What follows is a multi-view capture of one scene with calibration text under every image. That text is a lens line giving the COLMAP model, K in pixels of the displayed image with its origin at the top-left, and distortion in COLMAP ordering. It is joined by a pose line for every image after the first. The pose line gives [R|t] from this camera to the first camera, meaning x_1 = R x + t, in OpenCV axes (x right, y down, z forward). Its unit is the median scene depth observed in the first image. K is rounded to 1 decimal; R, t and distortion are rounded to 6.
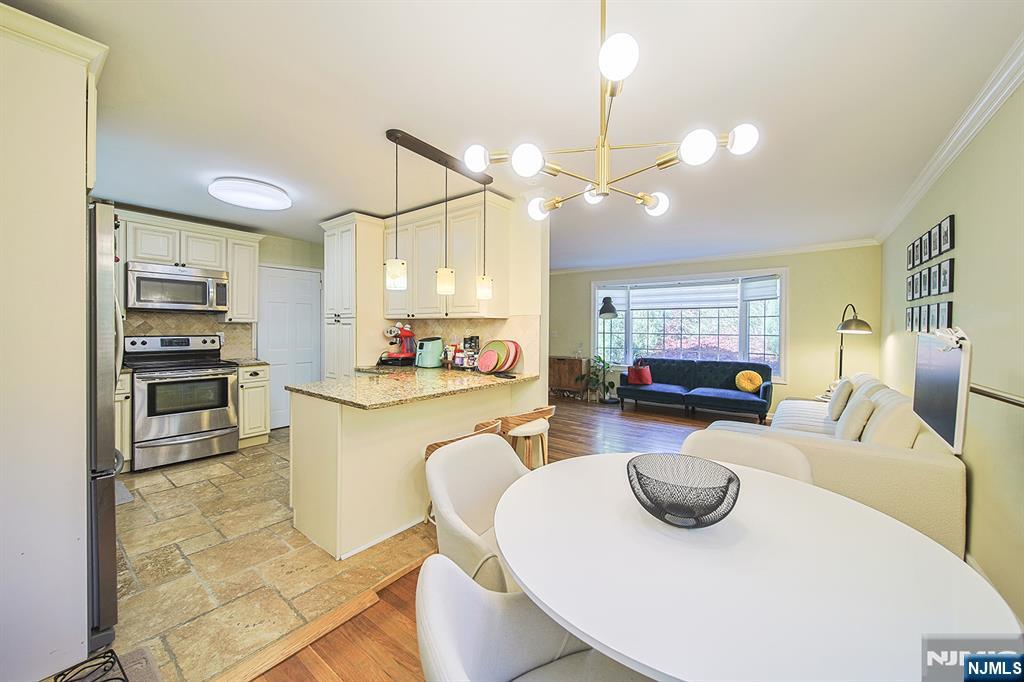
lens RADIAL K [[381.4, 0, 510.6], [0, 381.4, 333.2], [0, 0, 1]] dist [-0.000206, -0.001794]
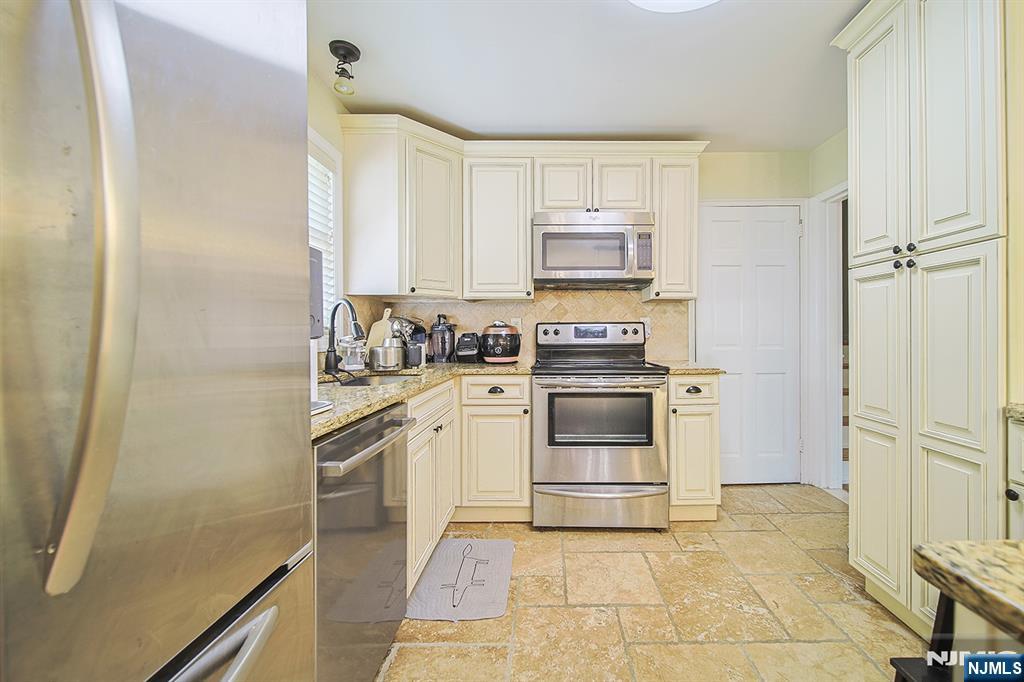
lens RADIAL K [[397.7, 0, 554.0], [0, 397.7, 338.2], [0, 0, 1]] dist [-0.002867, -0.001832]
pose [[0.620304, -0.001843, -0.784360, -0.366672], [0.000152, 0.999998, -0.002230, 0.036816], [0.784362, 0.001264, 0.620302, 0.513415]]
